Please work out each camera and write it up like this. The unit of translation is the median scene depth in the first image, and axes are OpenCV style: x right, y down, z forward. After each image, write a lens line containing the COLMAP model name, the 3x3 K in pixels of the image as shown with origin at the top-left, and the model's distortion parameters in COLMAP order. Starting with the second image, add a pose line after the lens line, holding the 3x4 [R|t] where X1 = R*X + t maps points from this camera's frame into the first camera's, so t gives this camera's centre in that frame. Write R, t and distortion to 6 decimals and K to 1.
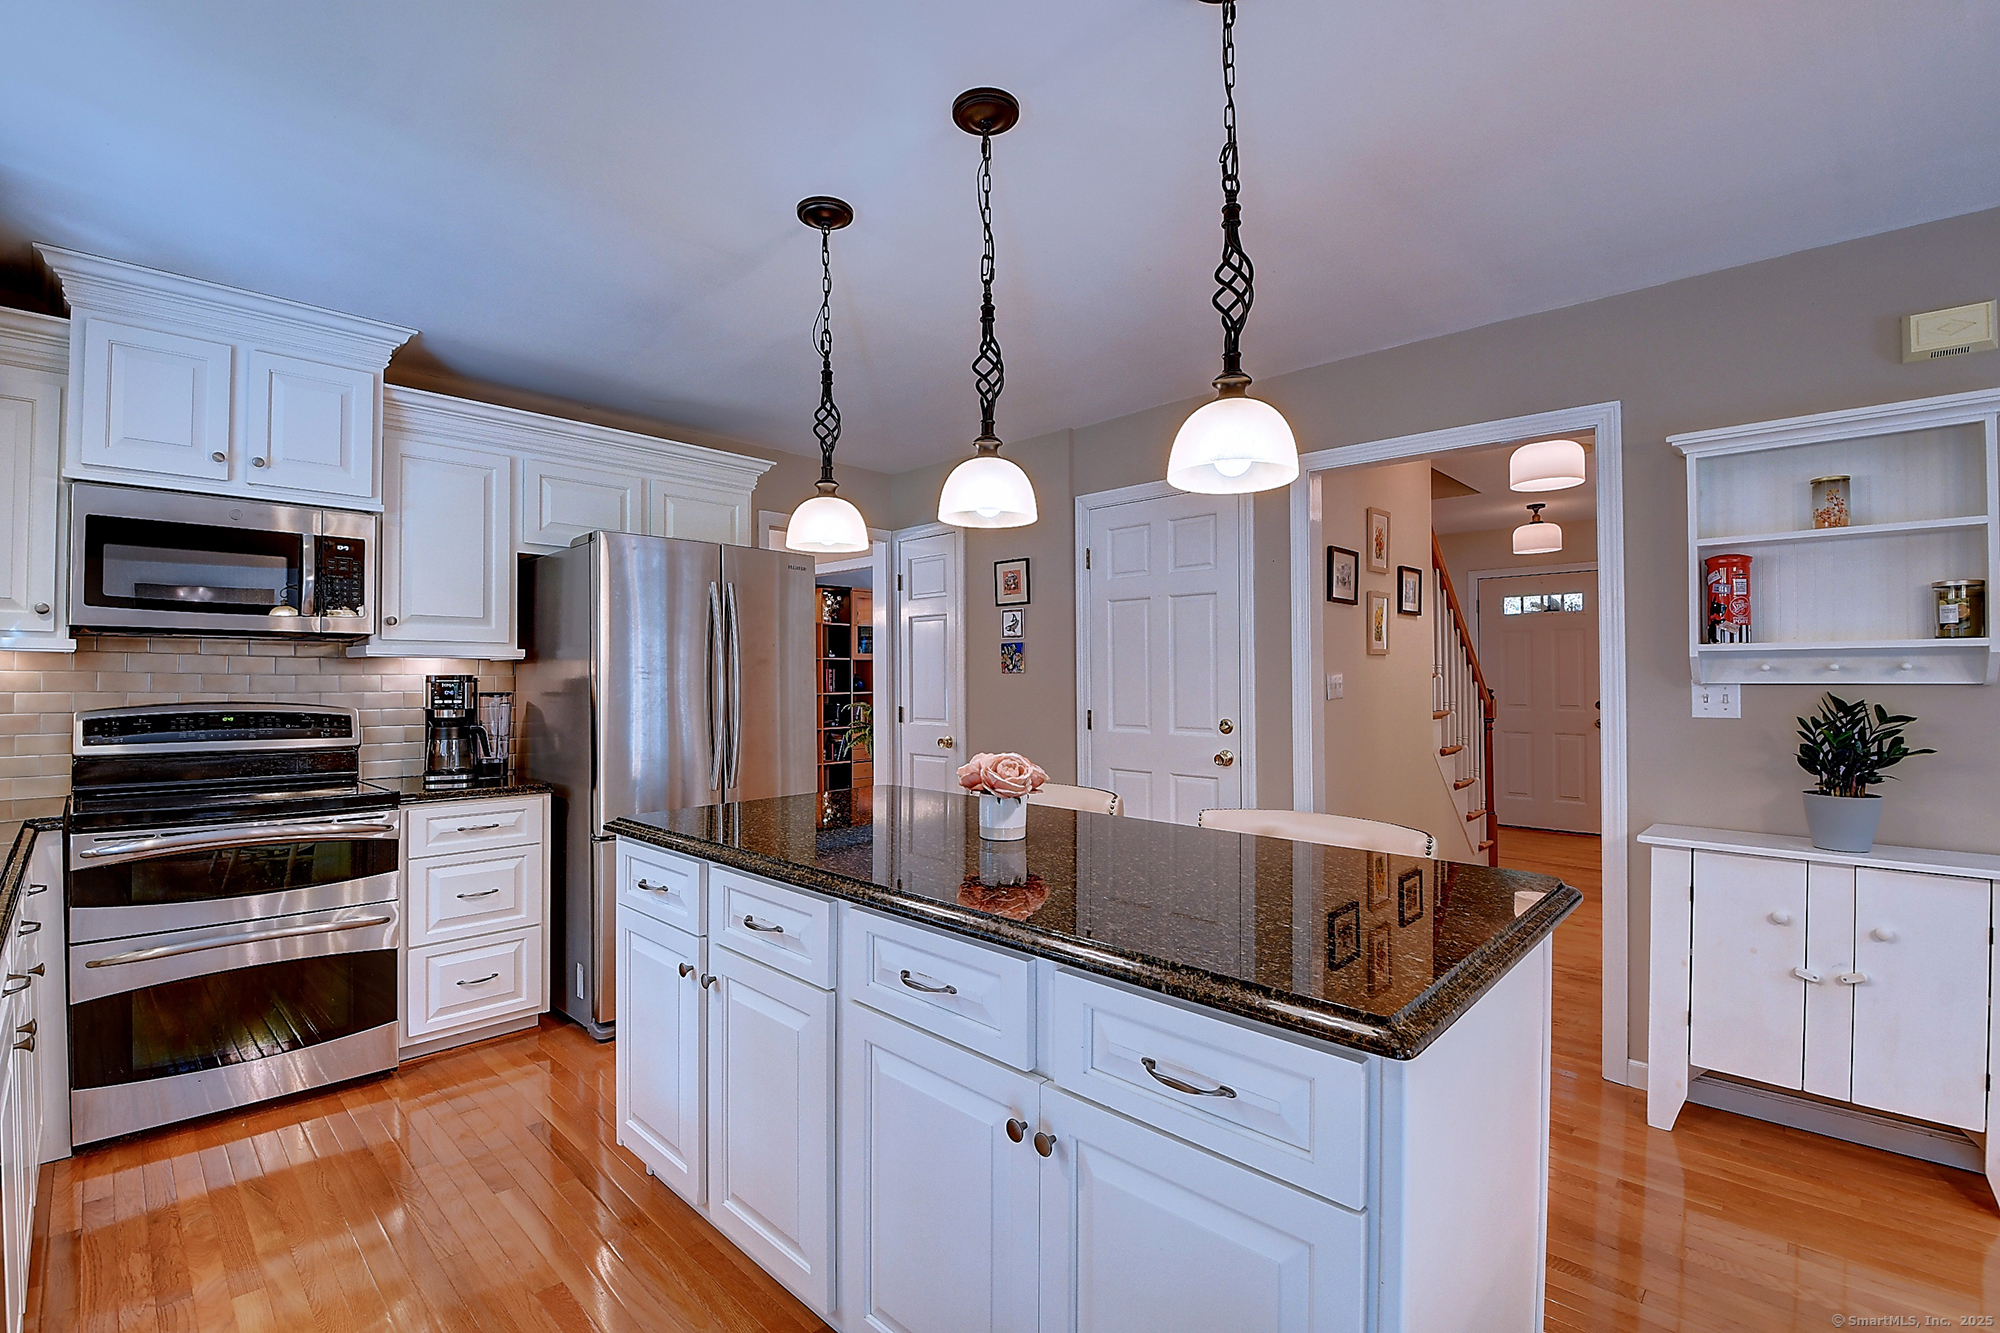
lens RADIAL K [[891.4, 0, 991.9], [0, 891.4, 668.4], [0, 0, 1]] dist [-0.000757, -0.005391]
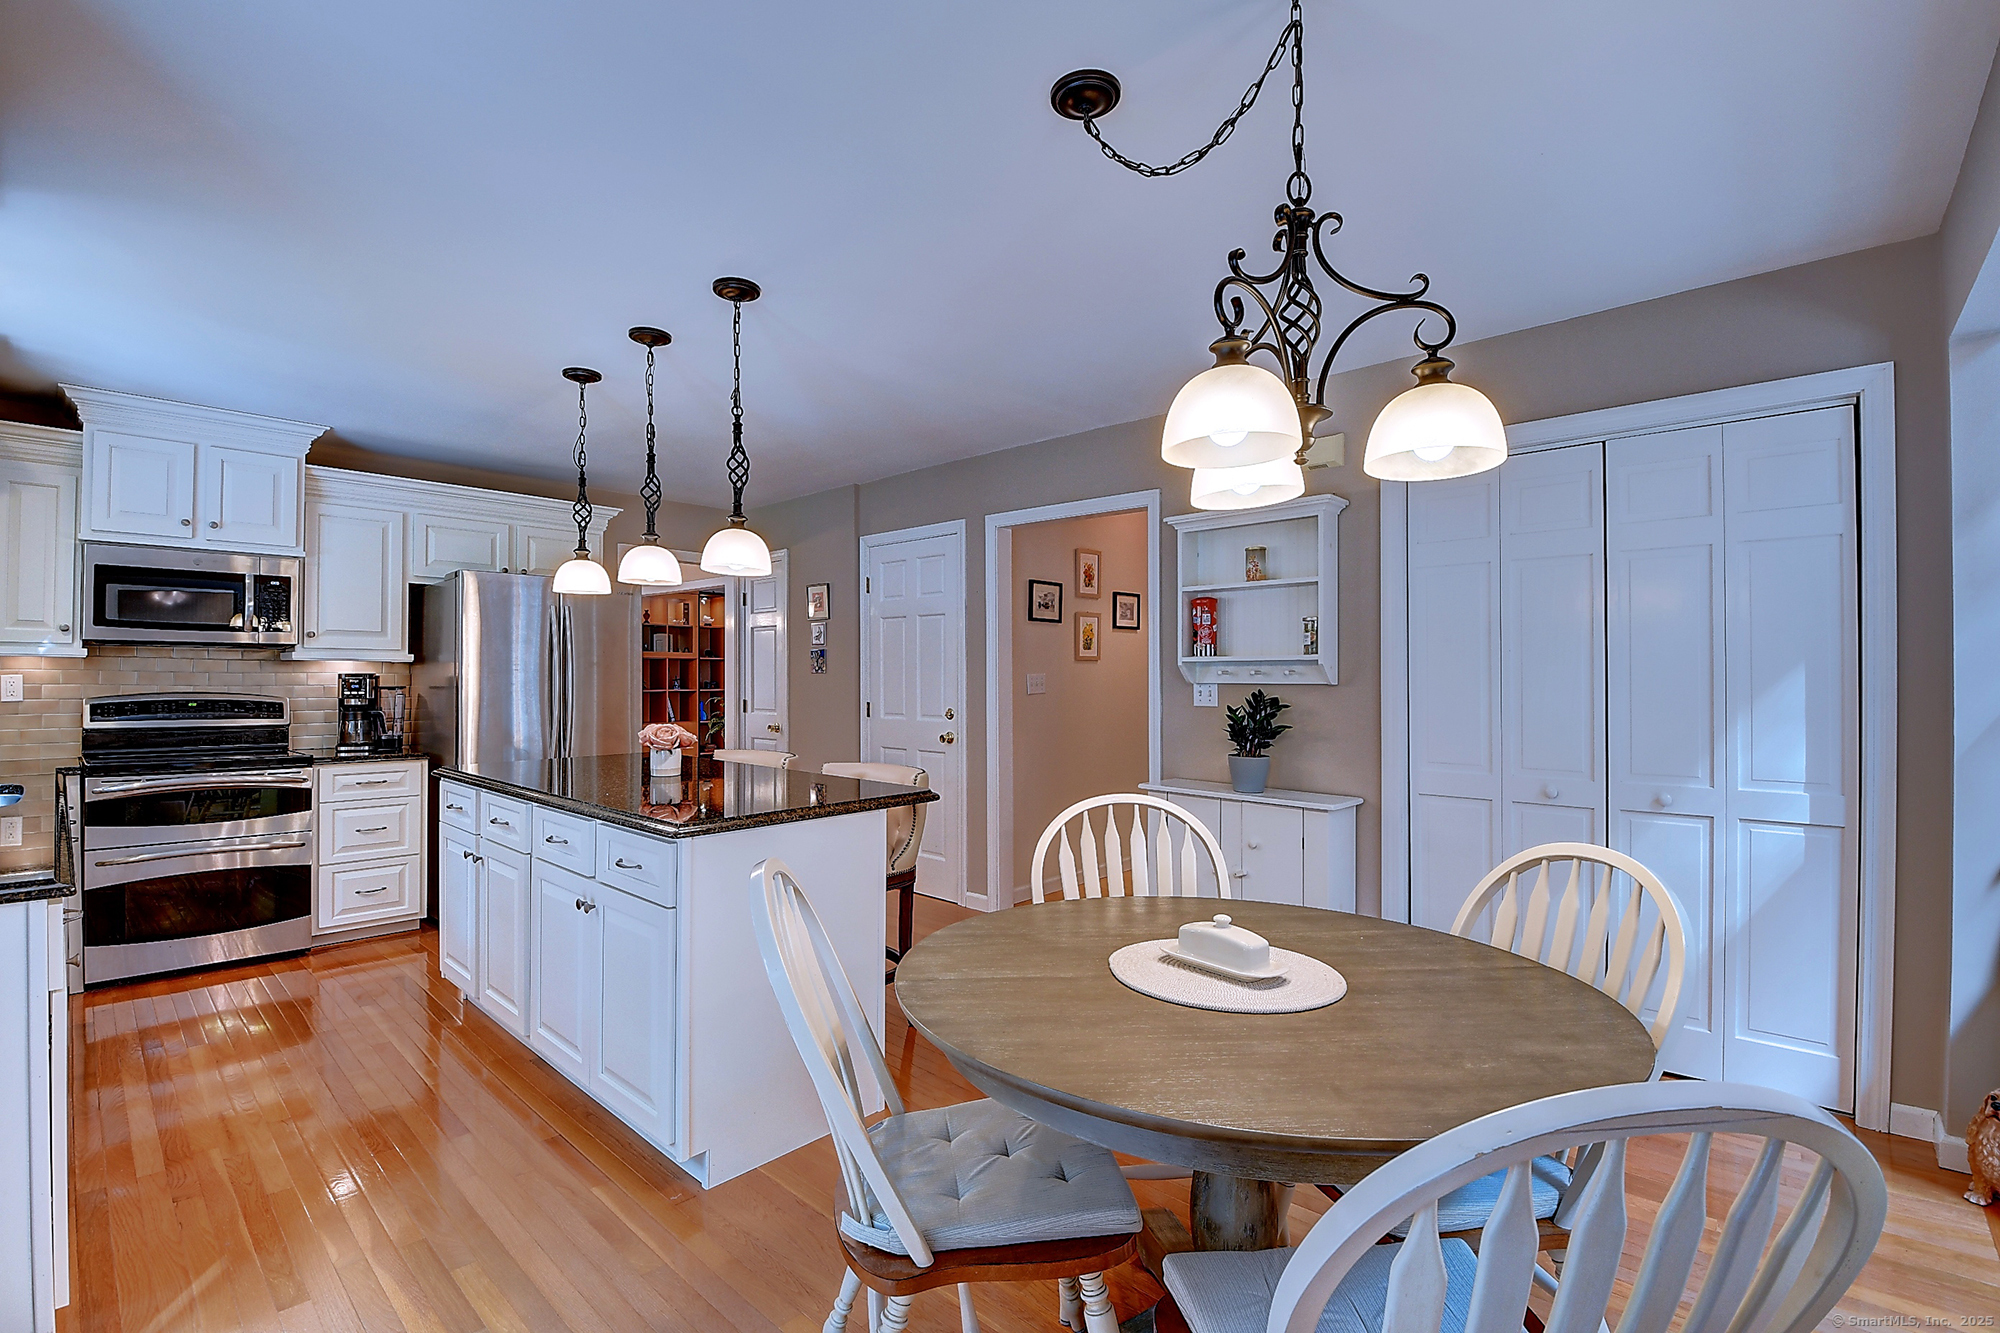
lens RADIAL K [[891.4, 0, 988.0], [0, 891.4, 667.7], [0, 0, 1]] dist [-0.000757, -0.005391]
pose [[0.999892, 0.004428, 0.014020, 0.396345], [-0.004463, 0.999987, 0.002442, -0.010264], [-0.014009, -0.002504, 0.999899, -0.441171]]
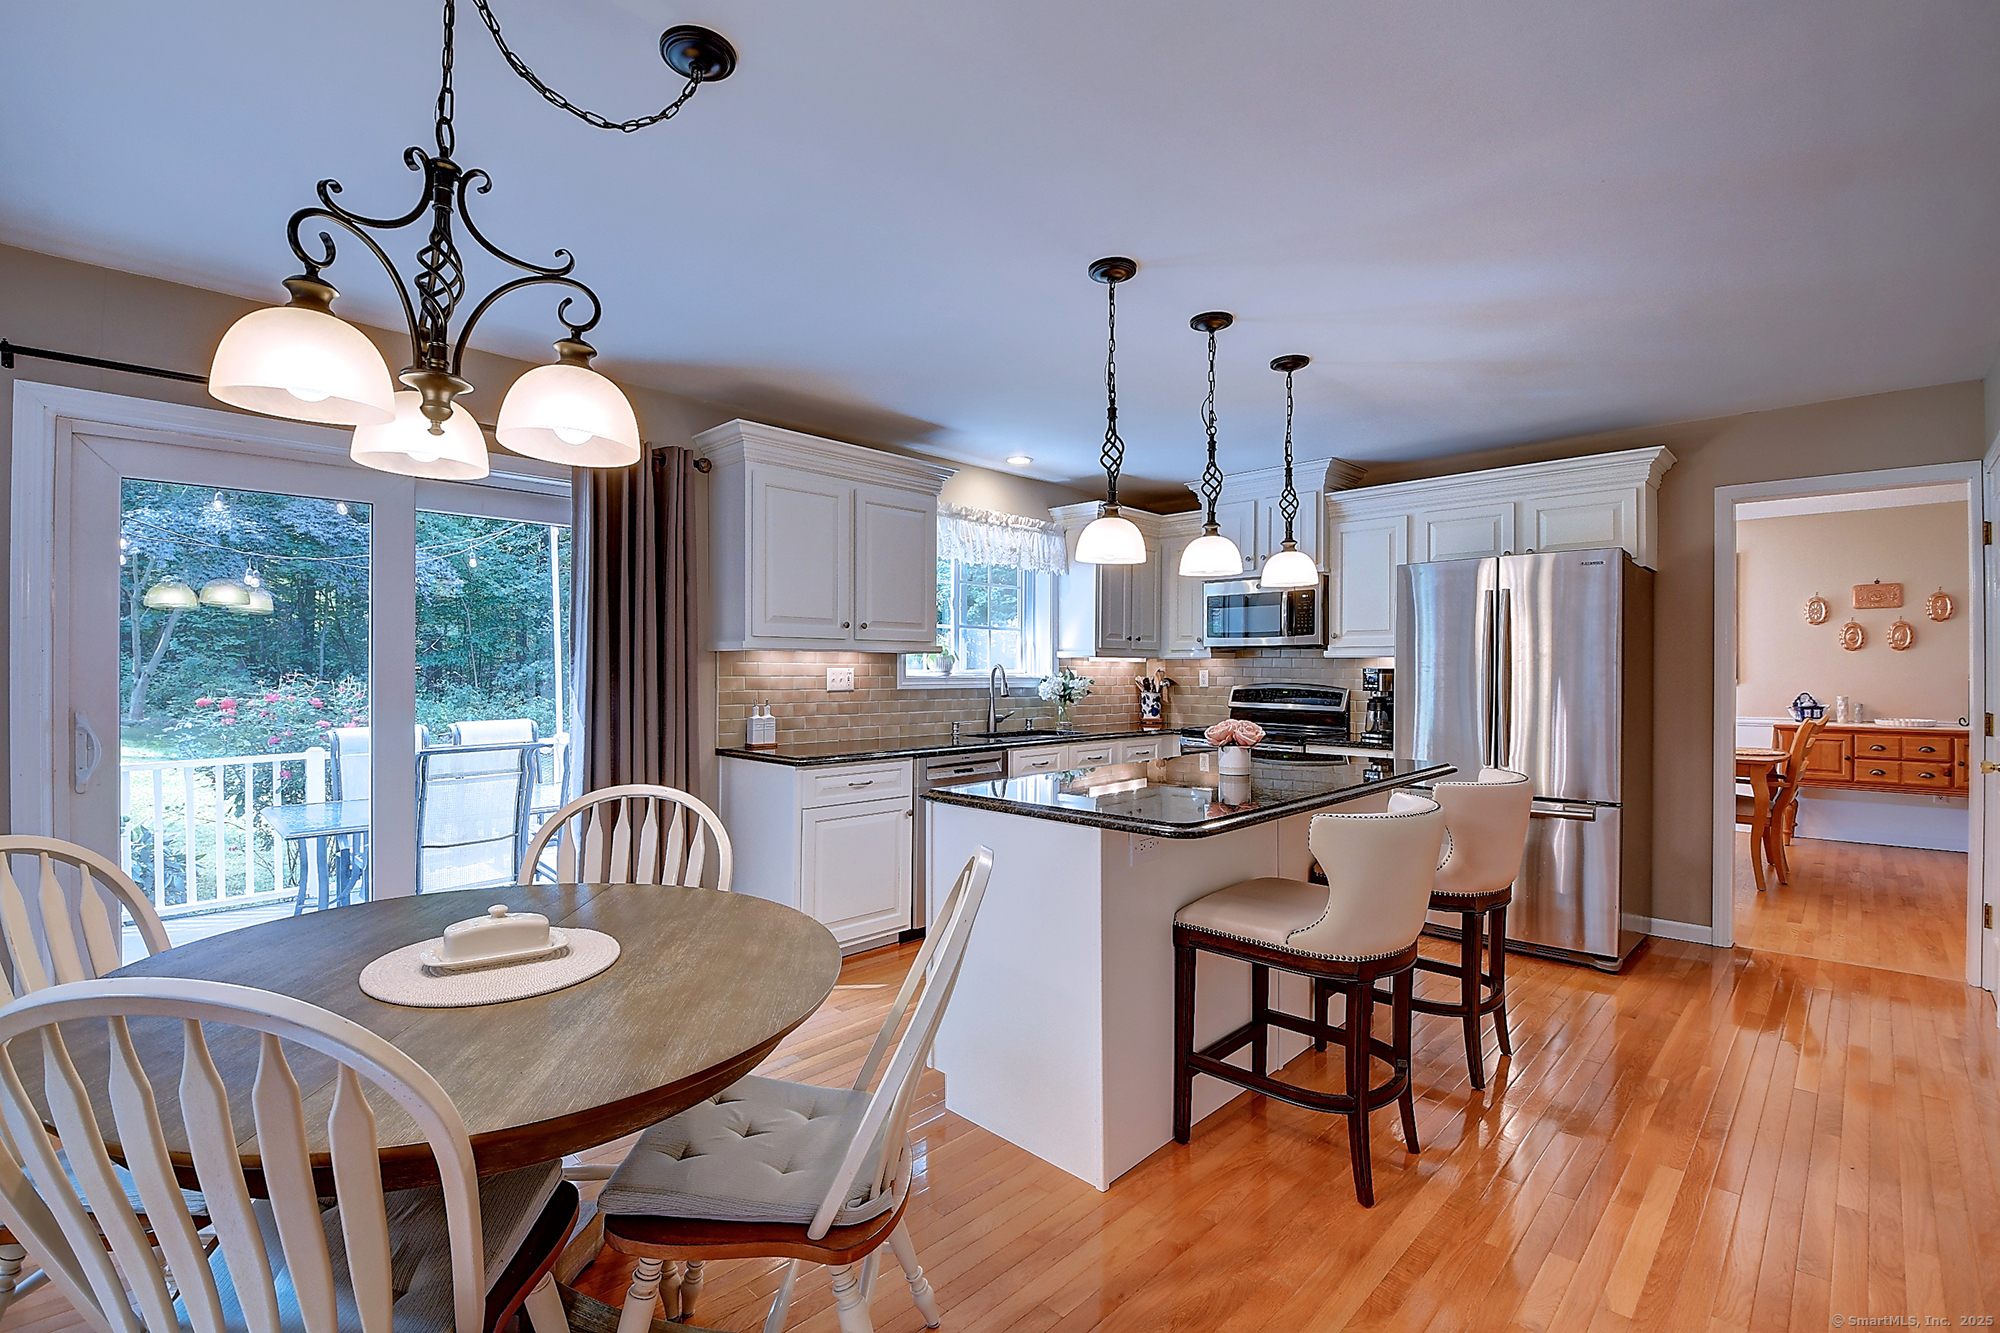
lens RADIAL K [[891.4, 0, 981.1], [0, 891.4, 673.7], [0, 0, 1]] dist [-0.000757, -0.005391]
pose [[-0.006447, 0.002816, -0.999975, 1.067519], [0.013460, 0.999906, 0.002729, 0.004058], [0.999889, -0.013442, -0.006485, 0.385075]]
